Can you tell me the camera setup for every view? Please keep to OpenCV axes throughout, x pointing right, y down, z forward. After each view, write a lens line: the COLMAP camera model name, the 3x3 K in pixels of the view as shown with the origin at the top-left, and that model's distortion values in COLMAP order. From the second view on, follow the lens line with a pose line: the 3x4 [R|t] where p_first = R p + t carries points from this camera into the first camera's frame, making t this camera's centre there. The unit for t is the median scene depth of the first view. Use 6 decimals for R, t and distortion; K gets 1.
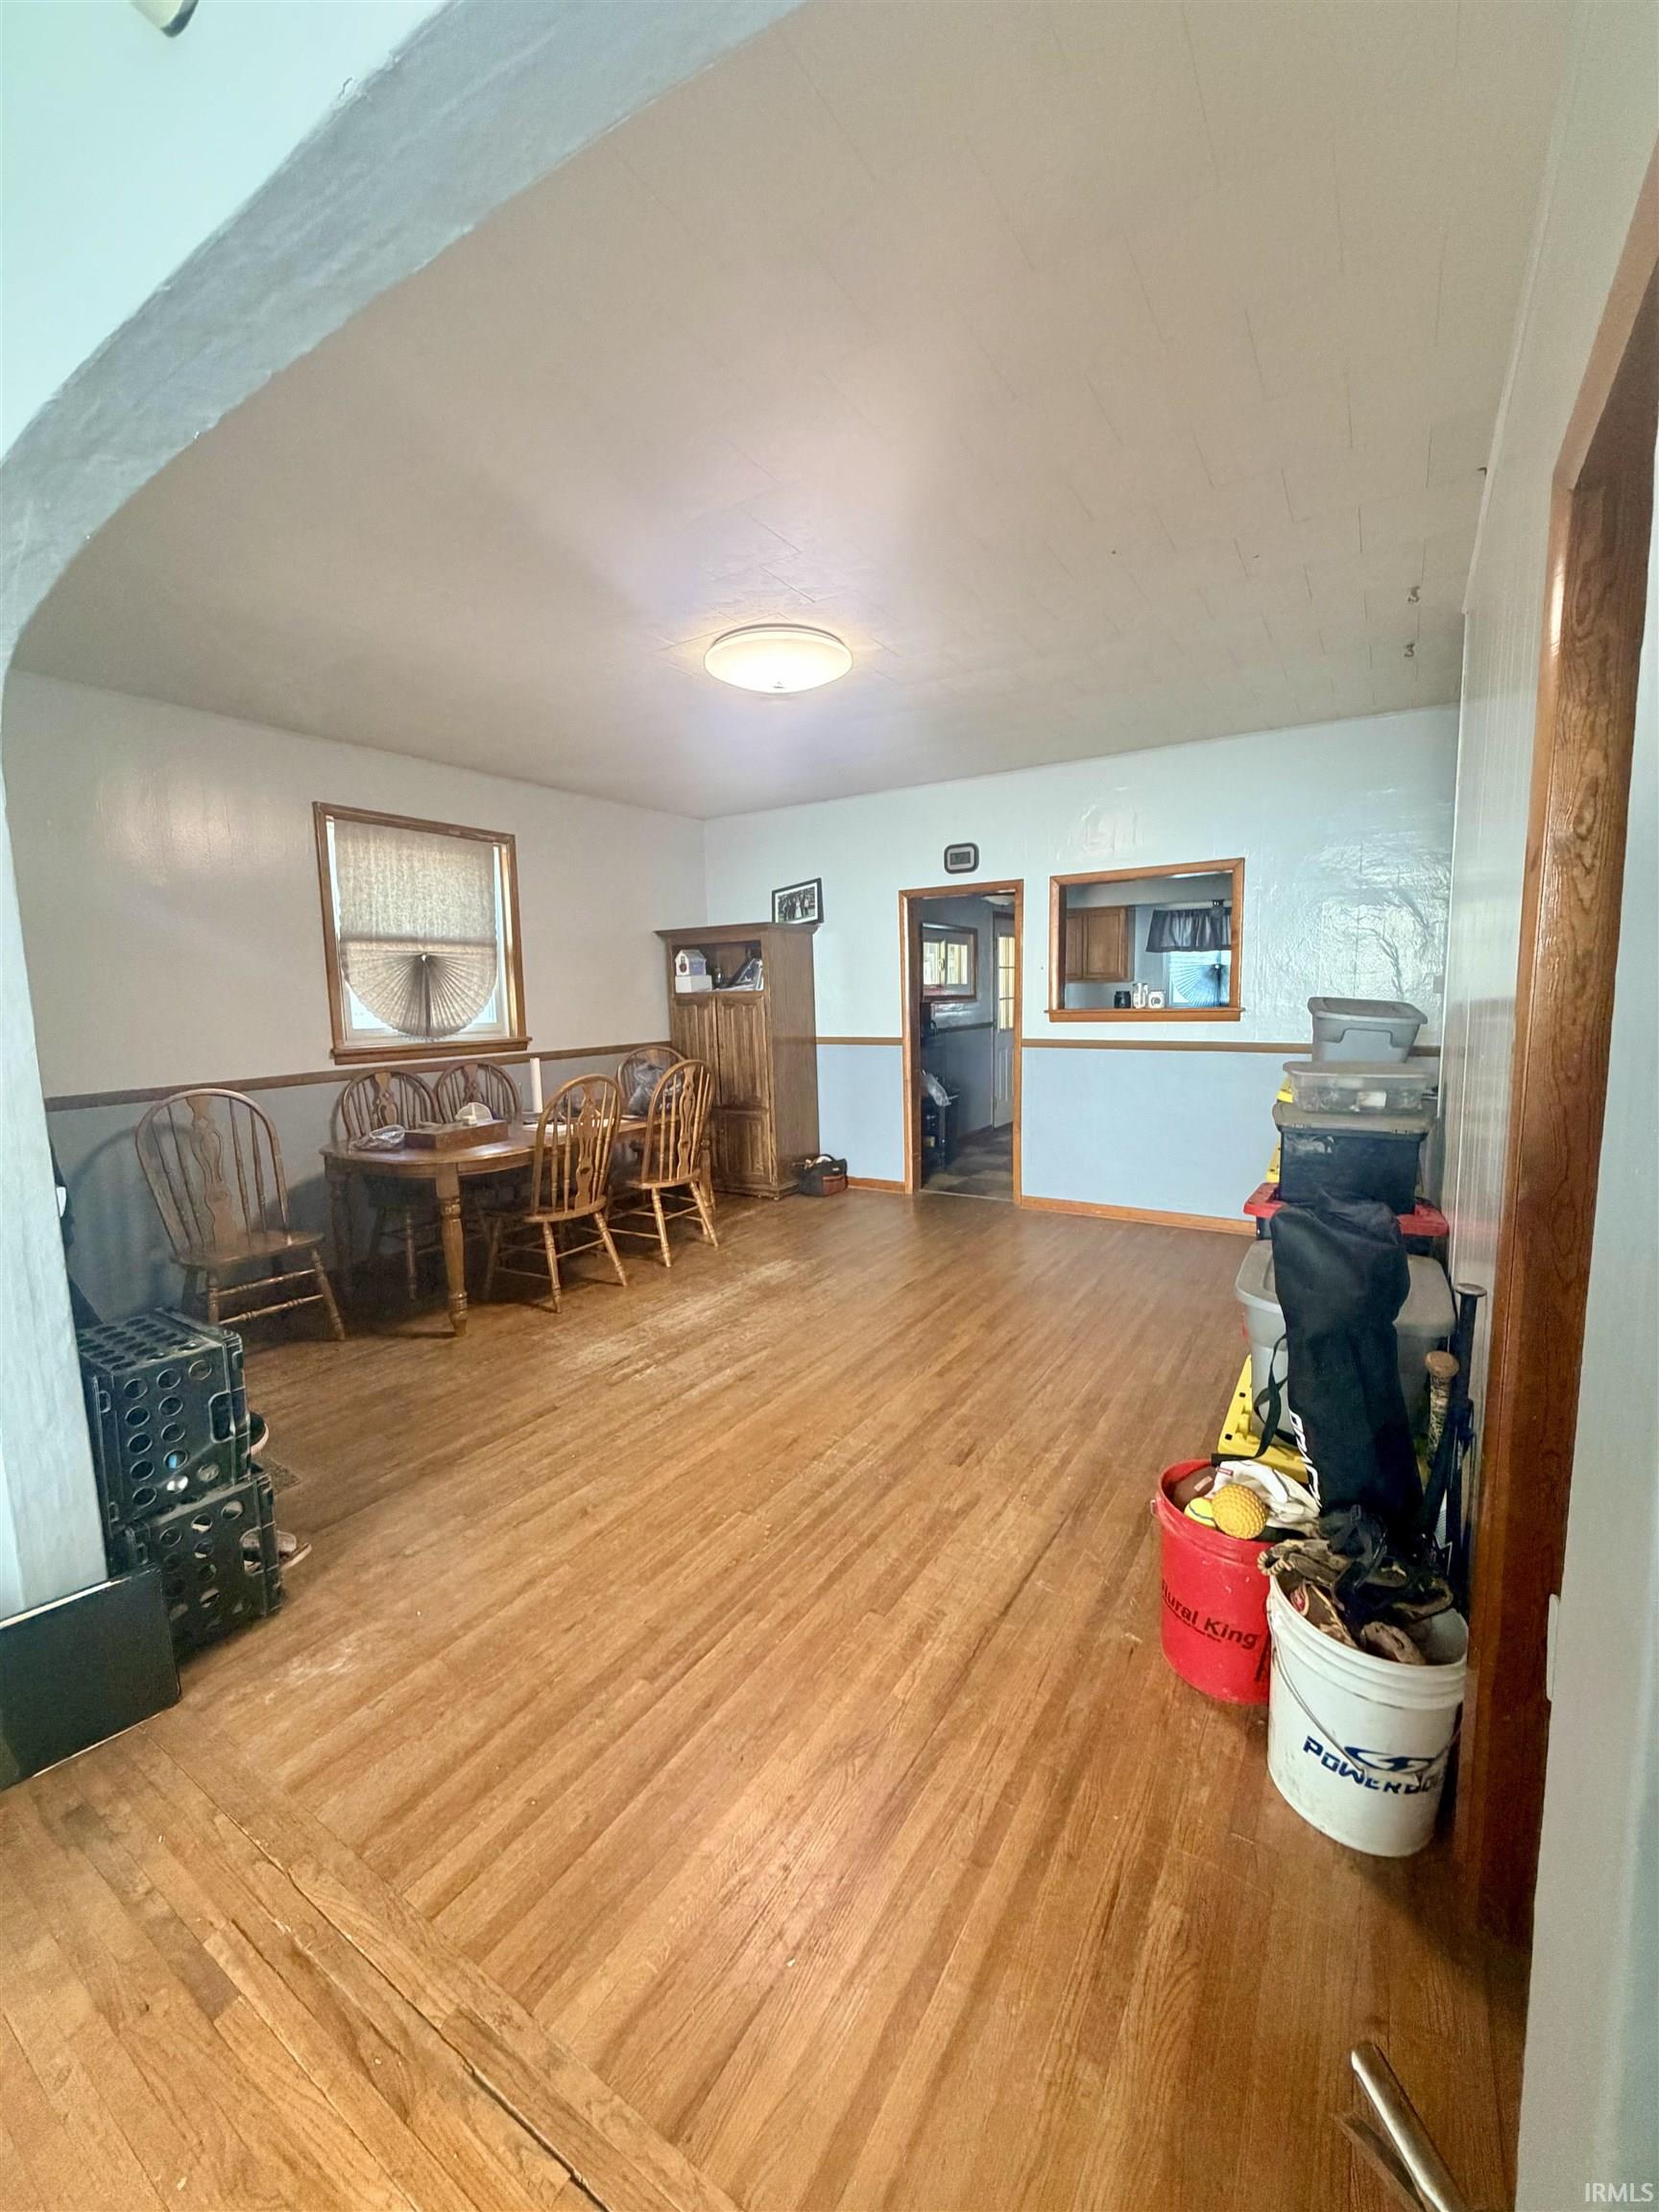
lens RADIAL K [[875.3, 0, 829.5], [0, 875.3, 1106.0], [0, 0, 1]] dist [-0.000209, -0.000120]
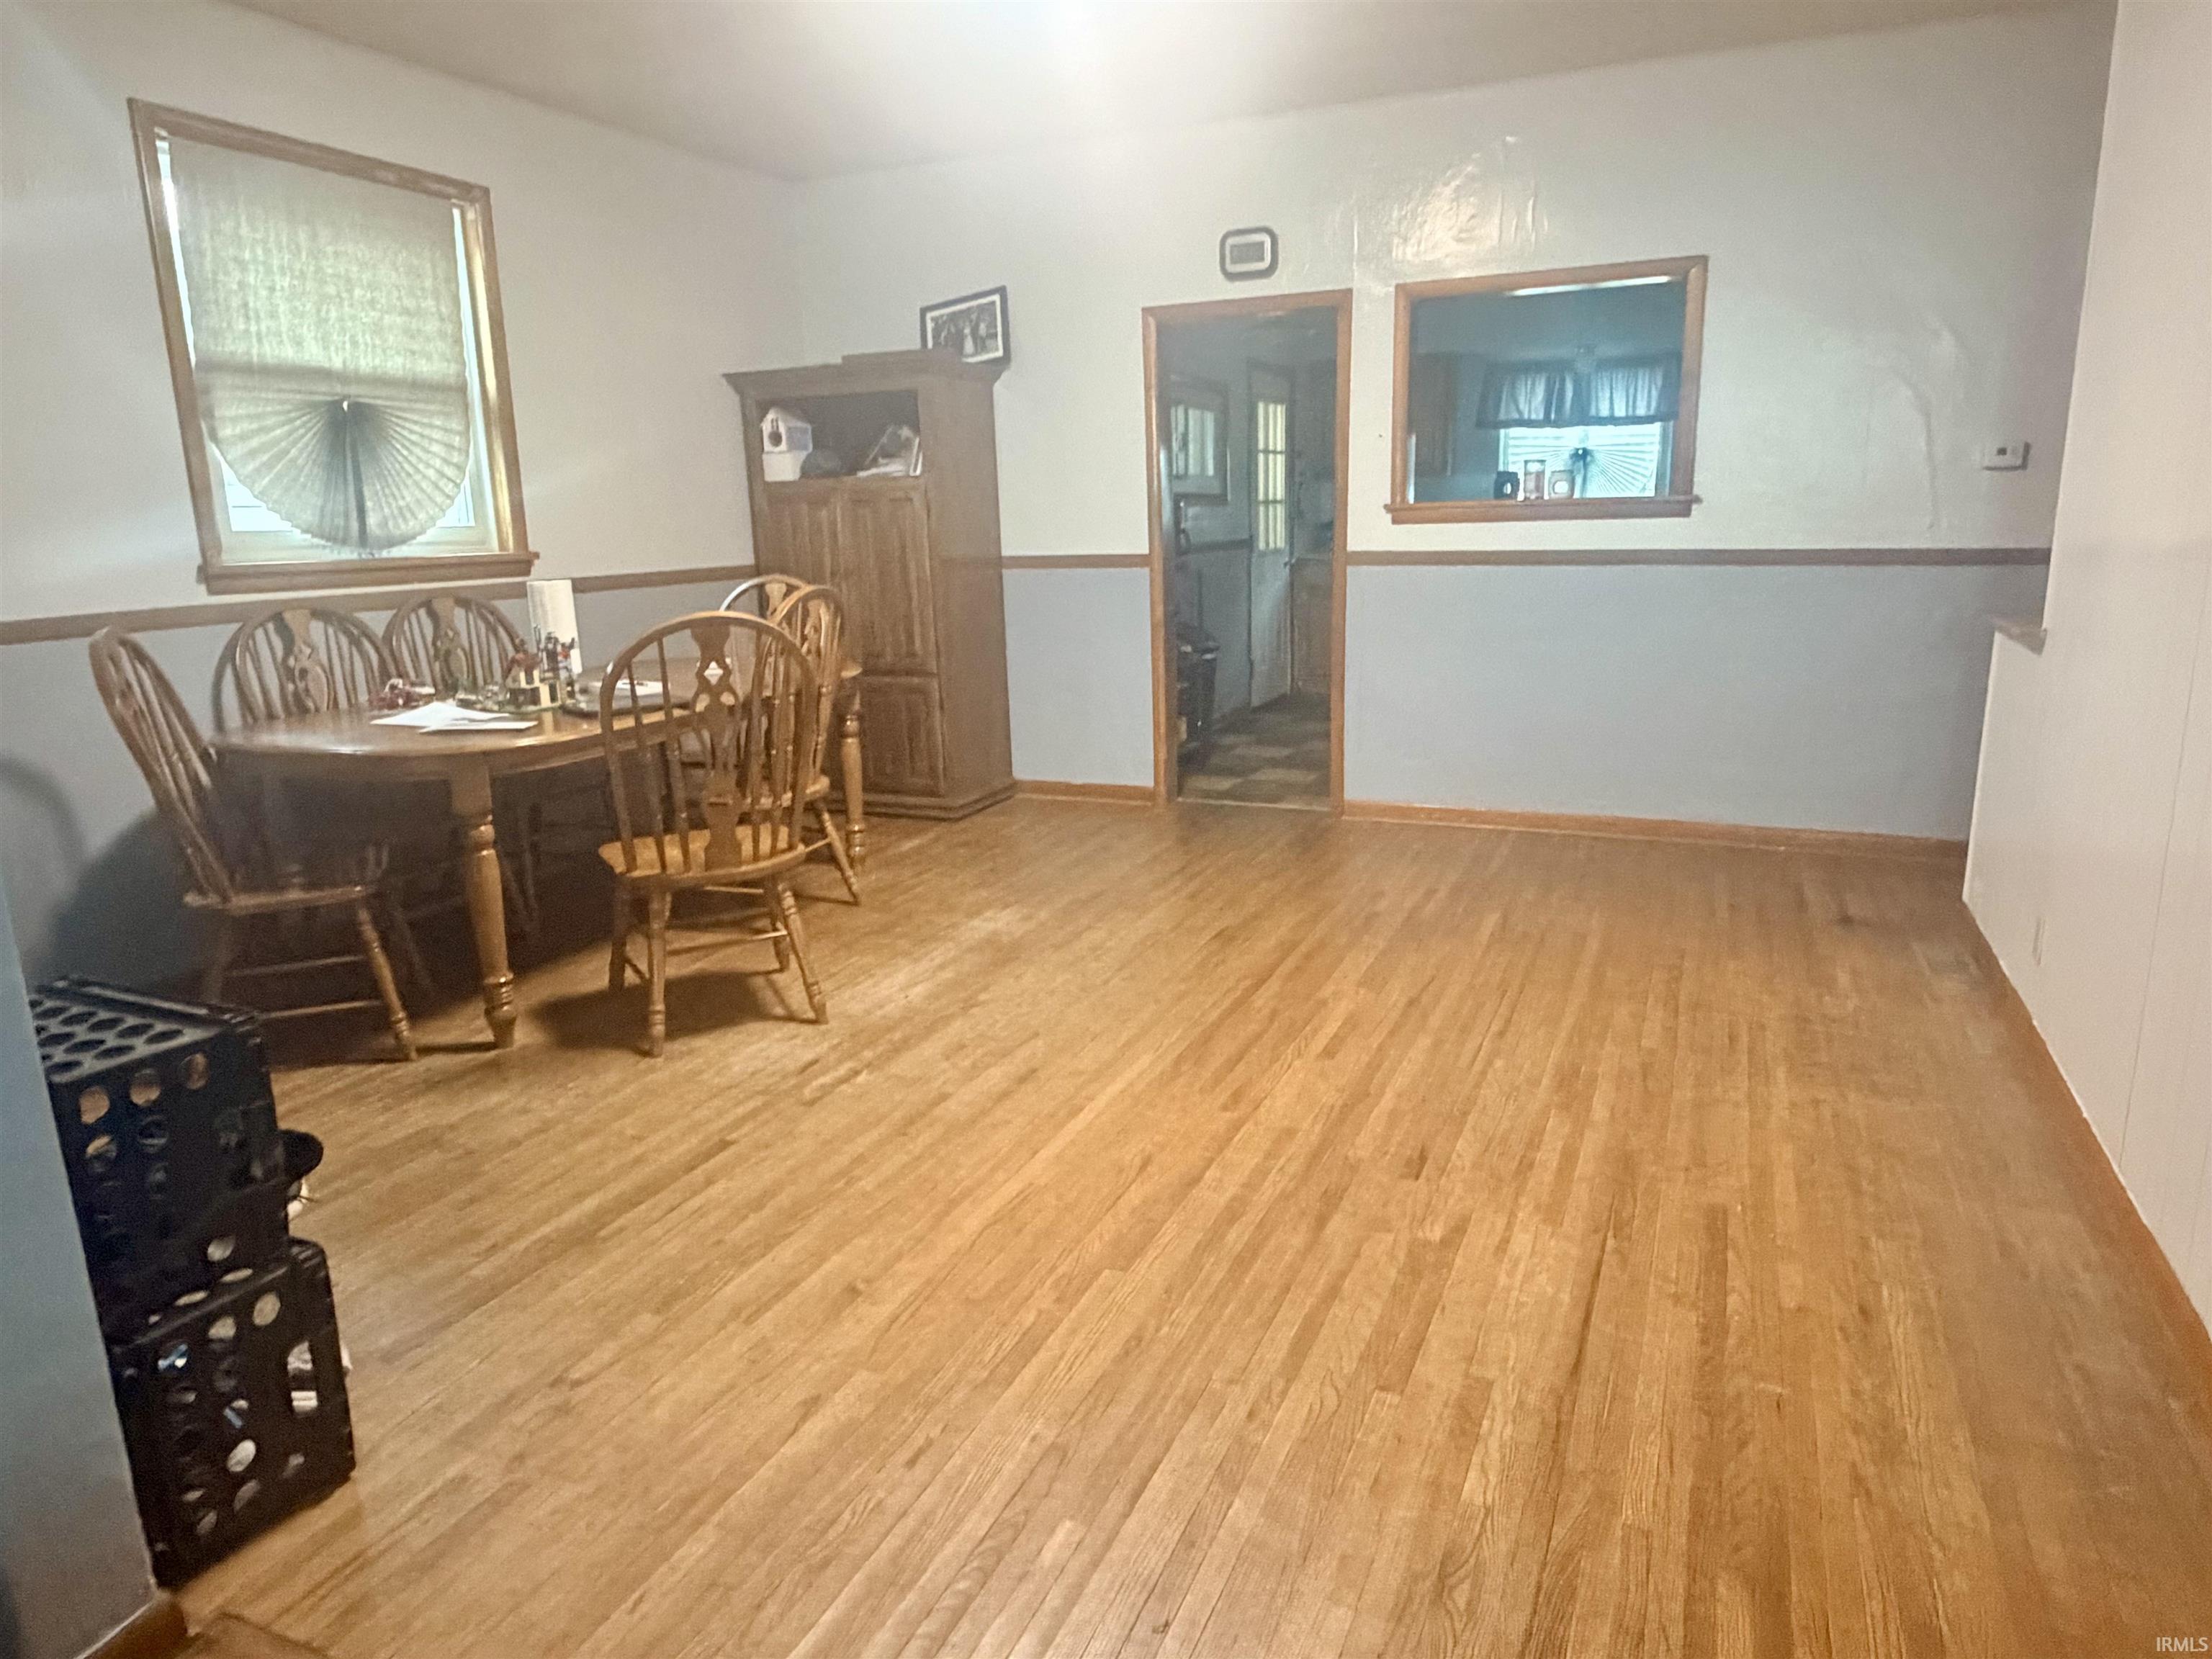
lens RADIAL K [[1379.0, 0, 1106.0], [0, 1379.0, 829.5], [0, 0, 1]] dist [-0.000392, 0.002139]
pose [[0.989358, -0.035685, 0.141056, -0.119510], [0.022489, 0.995313, 0.094059, 0.031074], [-0.143751, -0.089885, 0.985523, 0.031979]]
